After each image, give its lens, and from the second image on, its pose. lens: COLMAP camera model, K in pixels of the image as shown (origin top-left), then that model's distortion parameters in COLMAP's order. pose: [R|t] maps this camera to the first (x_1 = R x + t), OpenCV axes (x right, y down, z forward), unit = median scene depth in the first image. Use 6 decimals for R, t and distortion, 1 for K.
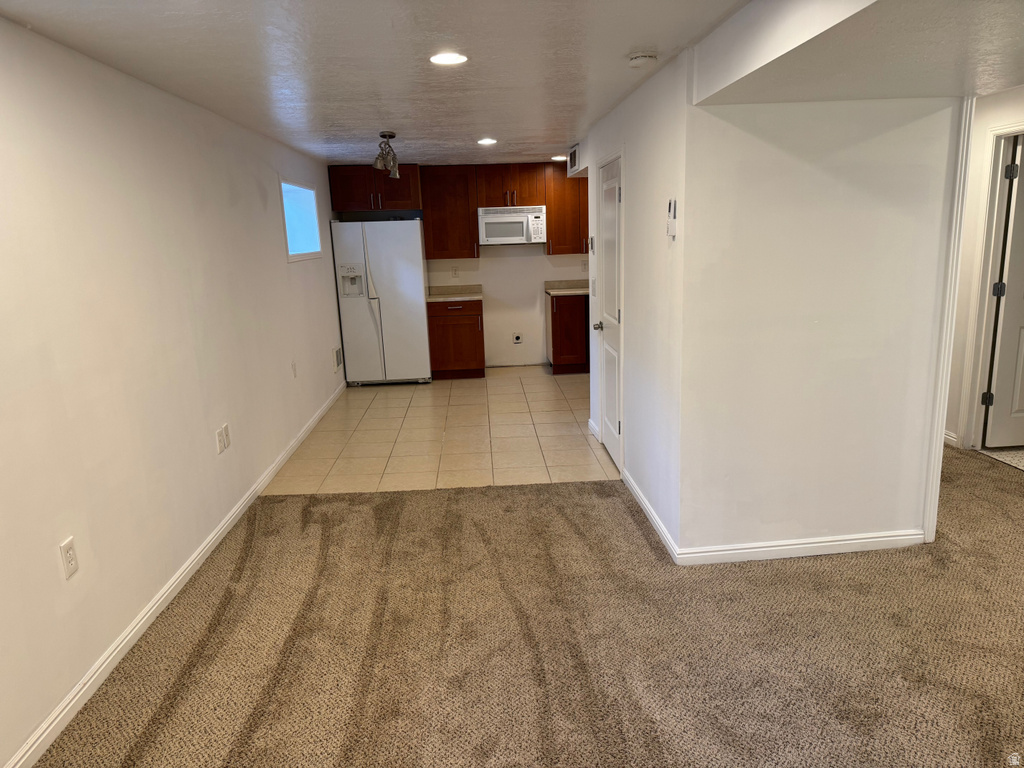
lens RADIAL K [[710.2, 0, 512.0], [0, 710.2, 384.0], [0, 0, 1]] dist [0.002472, -0.023178]
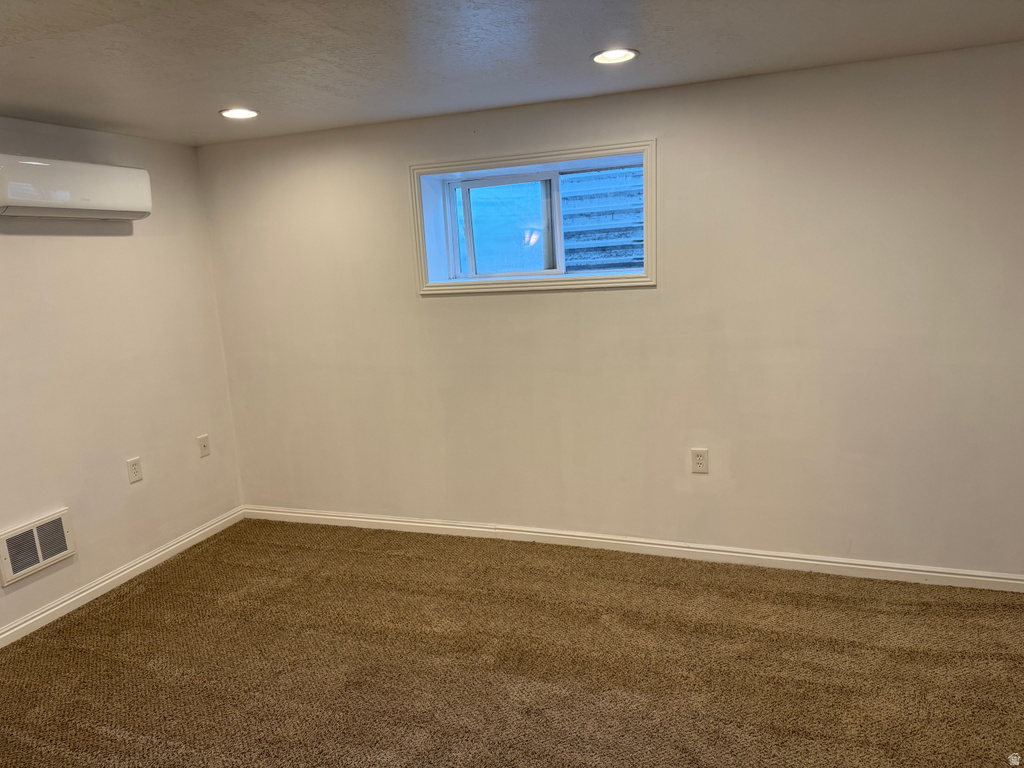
lens RADIAL K [[710.2, 0, 512.0], [0, 710.2, 384.0], [0, 0, 1]] dist [0.002472, -0.023178]
pose [[-0.376928, 0.223584, -0.898852, 0.614109], [-0.133325, 0.947226, 0.291526, -0.212421], [0.916597, 0.229724, -0.327227, 0.868067]]
